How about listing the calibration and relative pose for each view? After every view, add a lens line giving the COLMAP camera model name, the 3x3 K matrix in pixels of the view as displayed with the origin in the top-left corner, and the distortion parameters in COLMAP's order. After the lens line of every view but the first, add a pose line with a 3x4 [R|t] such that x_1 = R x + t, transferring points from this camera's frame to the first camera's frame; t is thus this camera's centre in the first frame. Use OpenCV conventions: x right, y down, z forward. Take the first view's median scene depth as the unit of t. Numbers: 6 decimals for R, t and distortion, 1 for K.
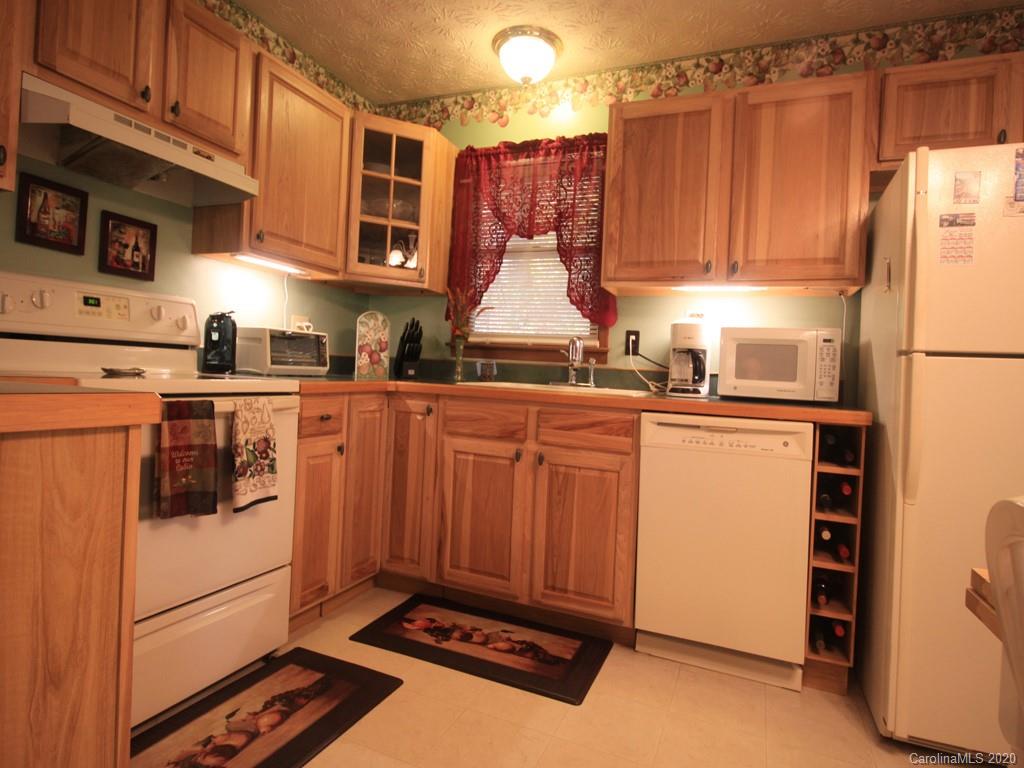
lens RADIAL K [[600.9, 0, 504.2], [0, 600.9, 388.4], [0, 0, 1]] dist [0.001569, 0.000104]
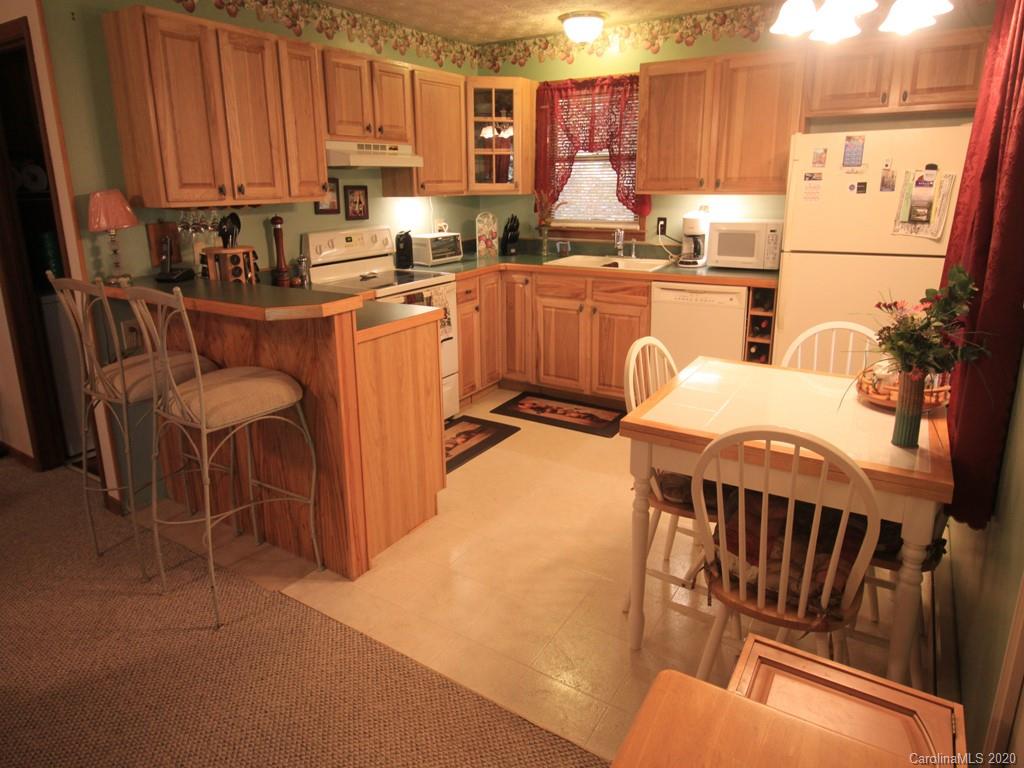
lens RADIAL K [[650.6, 0, 512.0], [0, 650.6, 384.0], [0, 0, 1]] dist [0.001918, 0.000240]
pose [[0.988900, -0.016936, -0.147614, 0.088200], [0.055292, 0.964078, 0.259802, -0.151639], [0.137912, -0.265080, 0.954313, -0.736008]]
